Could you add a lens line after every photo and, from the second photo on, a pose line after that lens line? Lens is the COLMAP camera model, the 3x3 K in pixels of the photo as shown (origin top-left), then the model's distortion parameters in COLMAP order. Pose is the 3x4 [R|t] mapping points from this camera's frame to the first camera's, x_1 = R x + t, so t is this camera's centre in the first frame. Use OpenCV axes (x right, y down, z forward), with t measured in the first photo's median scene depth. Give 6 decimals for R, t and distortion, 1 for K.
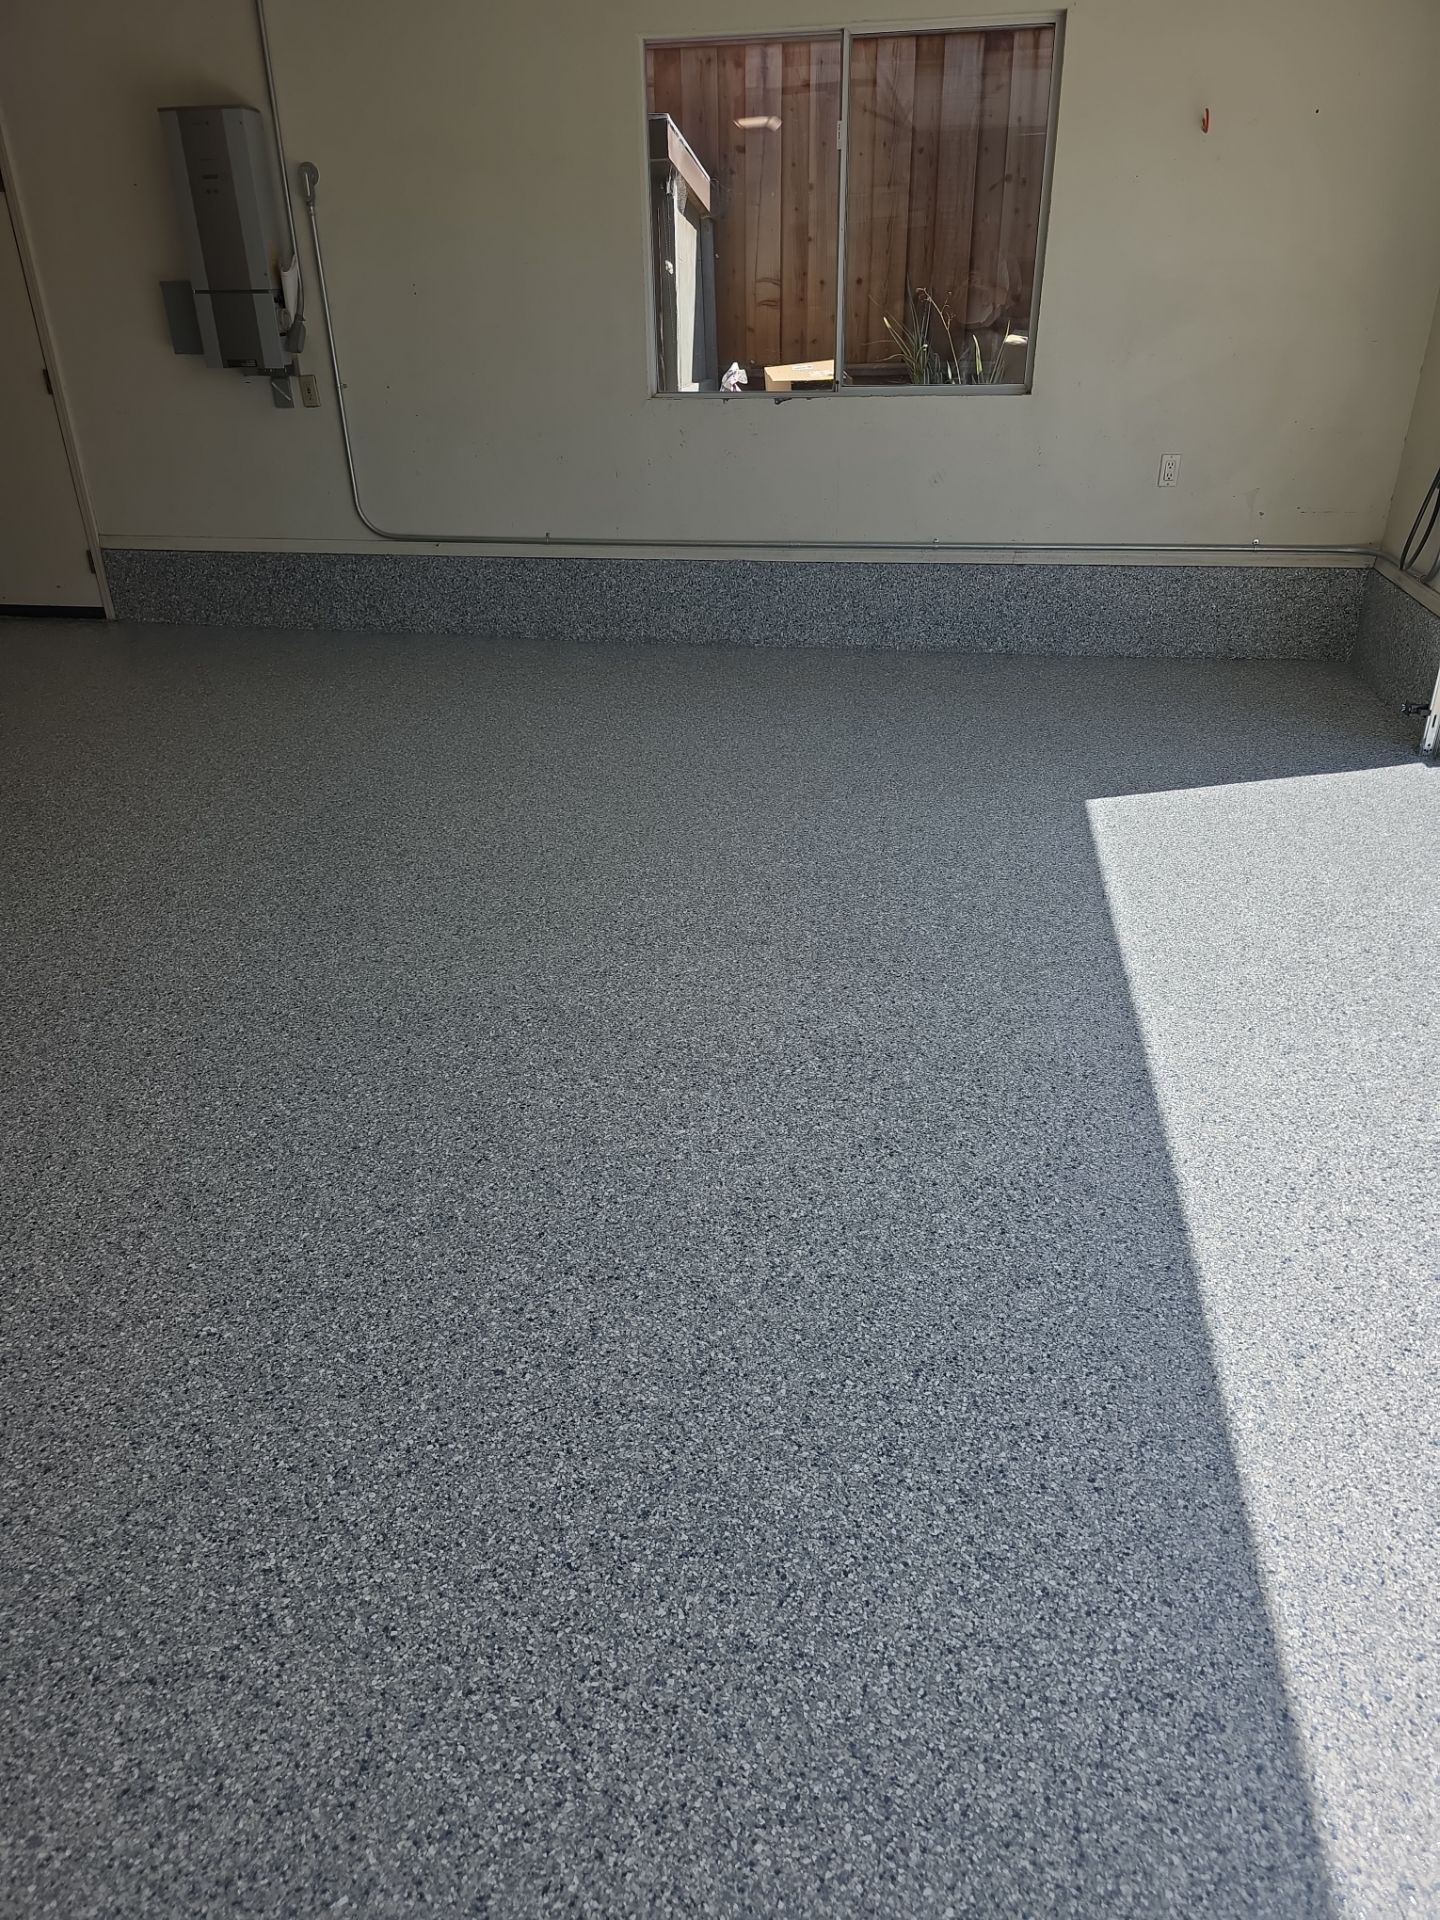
lens RADIAL K [[1293.9, 0, 718.7], [0, 1293.9, 966.7], [0, 0, 1]] dist [0.055241, -0.045649]
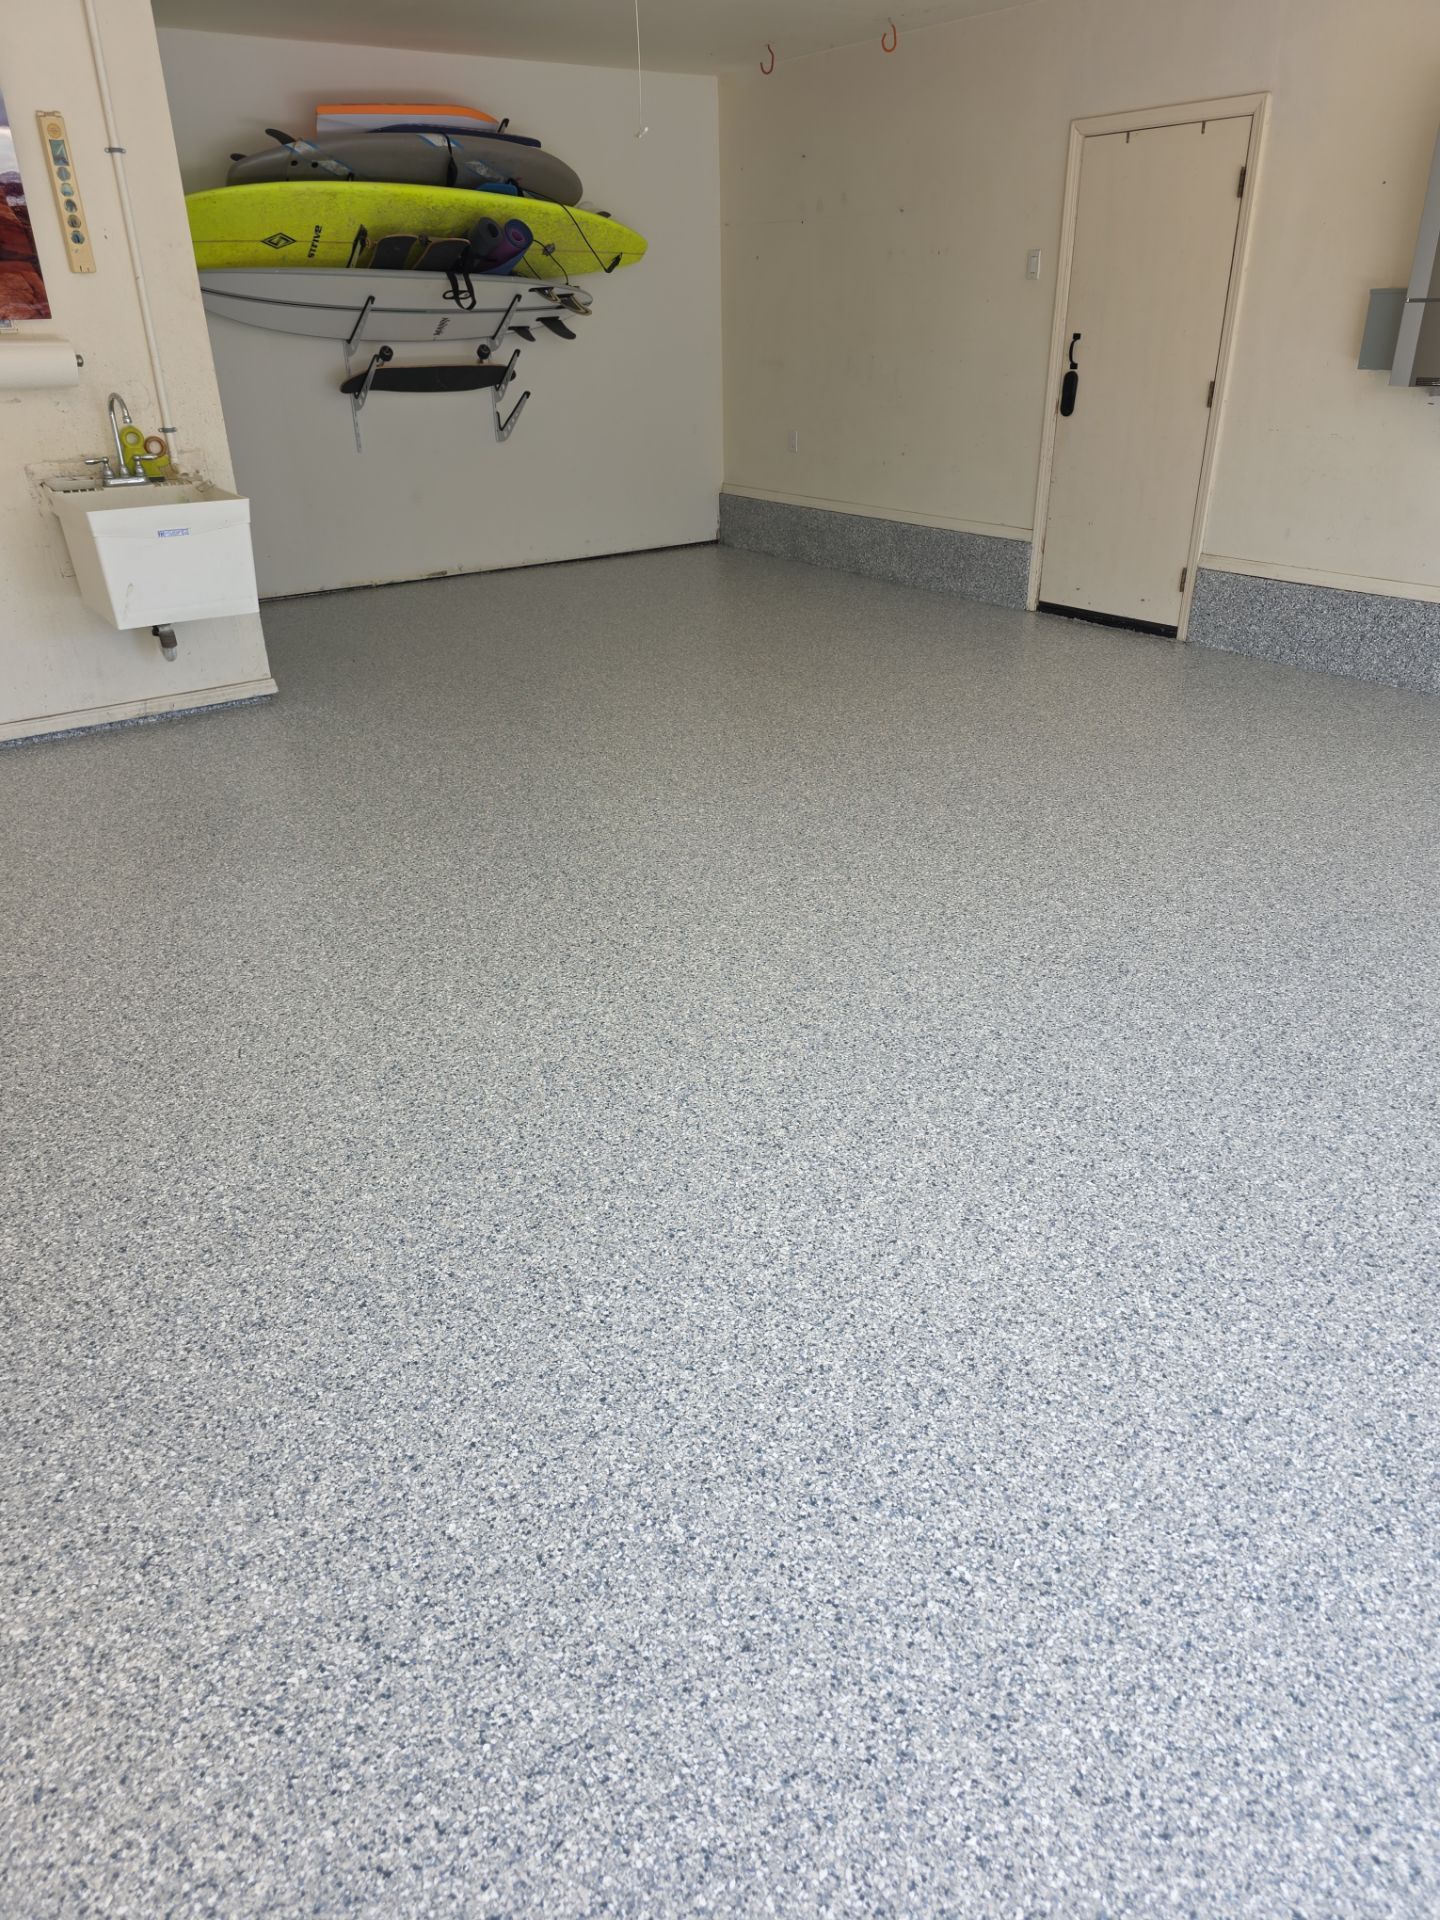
lens RADIAL K [[1293.9, 0, 718.7], [0, 1293.9, 966.7], [0, 0, 1]] dist [0.055241, -0.045649]
pose [[0.717387, 0.318452, -0.619633, -0.059810], [-0.321056, 0.940458, 0.111629, -0.060997], [0.618287, 0.118856, 0.776913, 0.119522]]
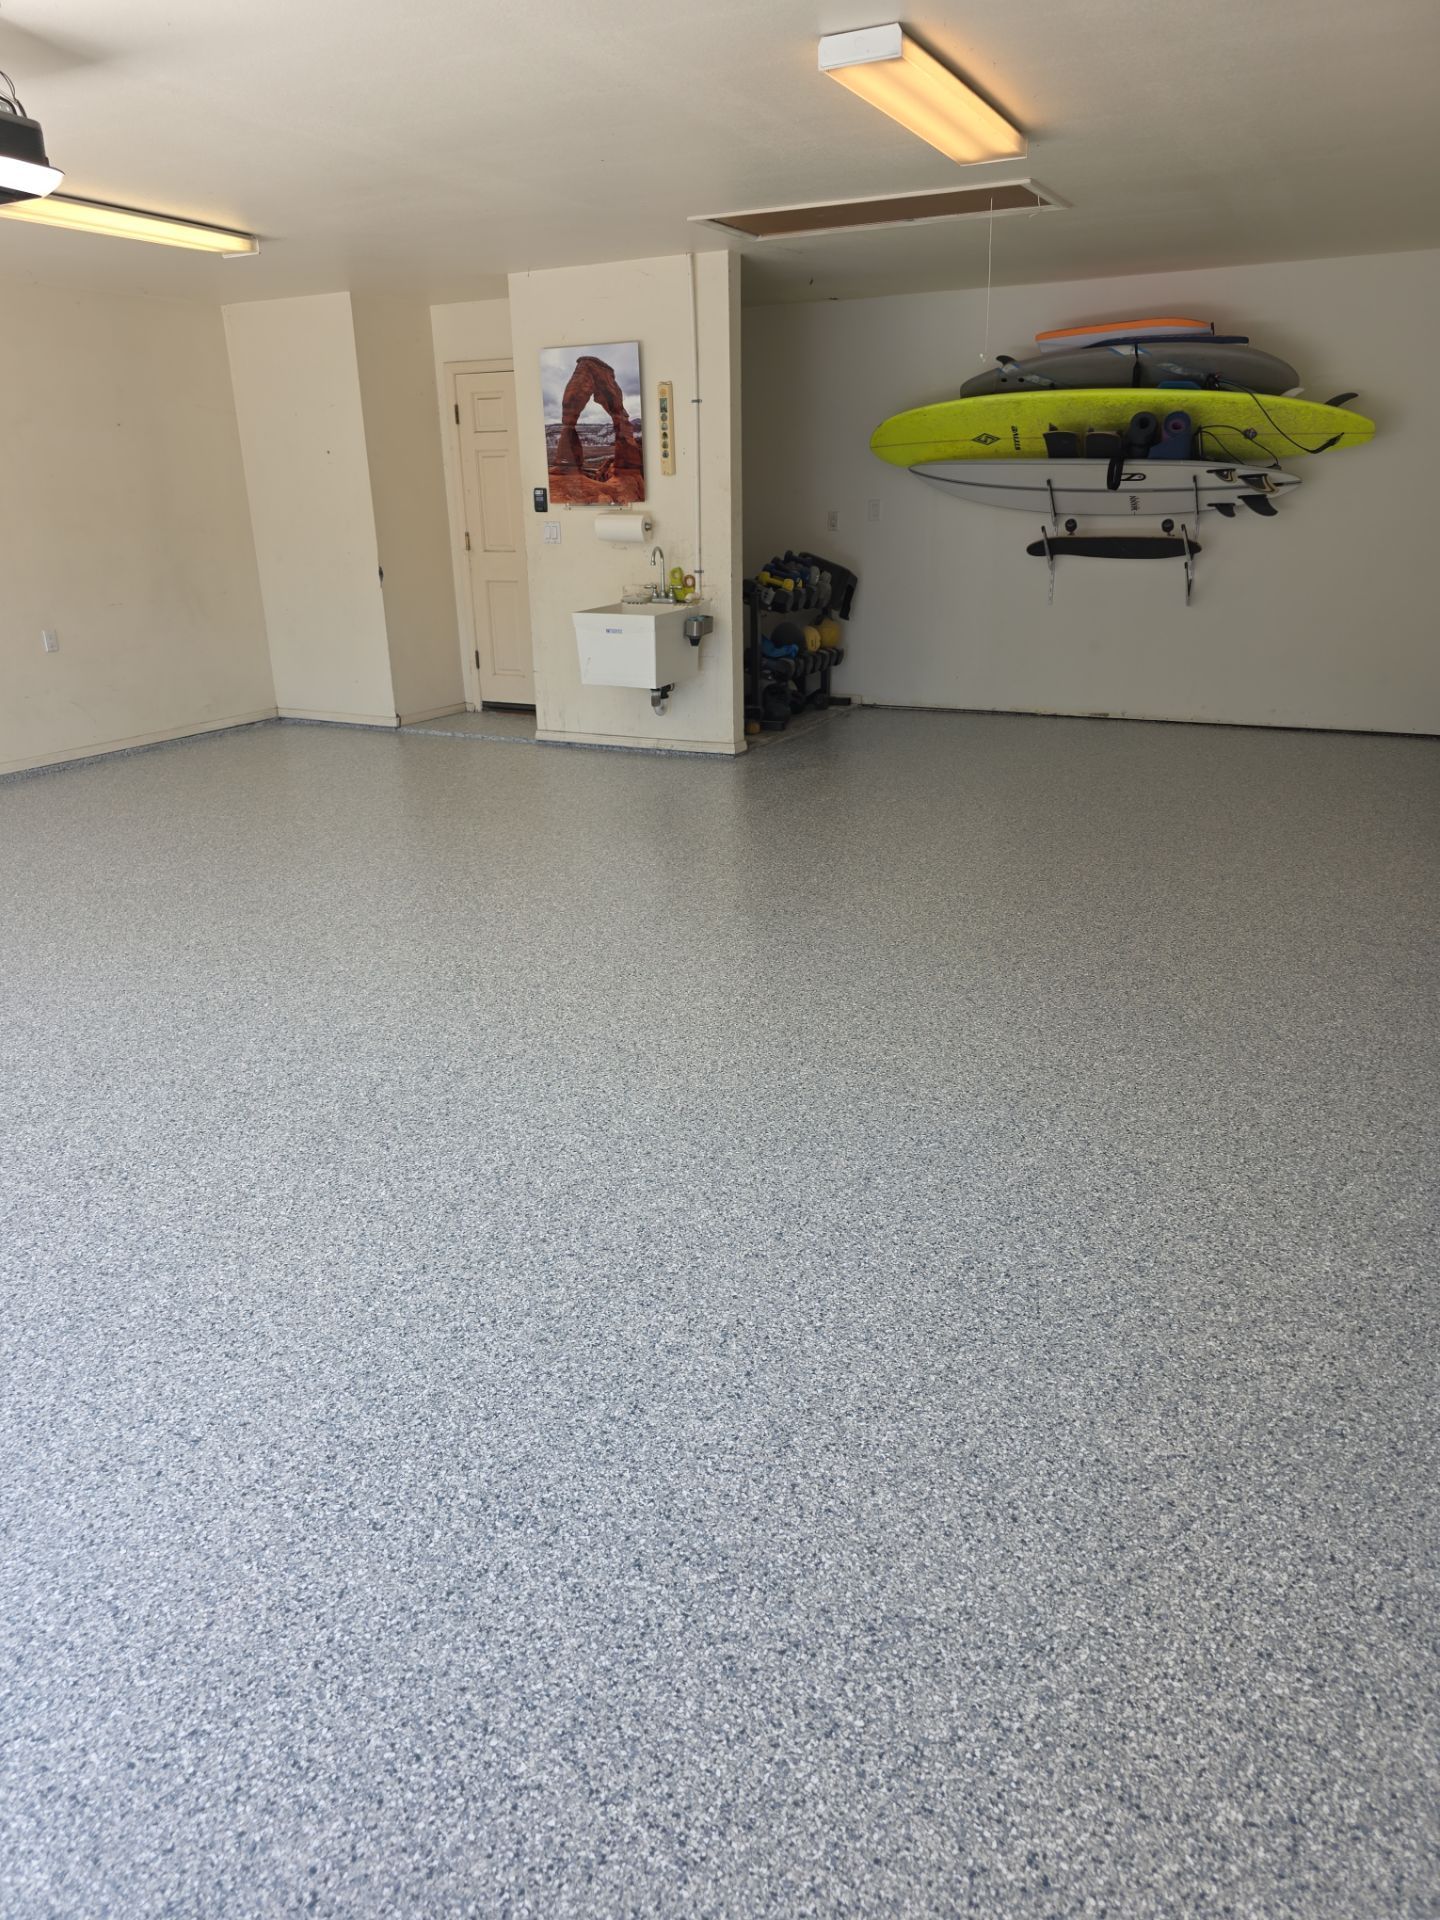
lens RADIAL K [[1266.3, 0, 716.2], [0, 1266.3, 988.8], [0, 0, 1]] dist [0.053587, -0.044942]
pose [[-0.290480, 0.370577, -0.882210, 0.480782], [-0.430035, 0.773055, 0.466321, -0.624999], [0.854805, 0.514838, -0.065196, 1.131238]]
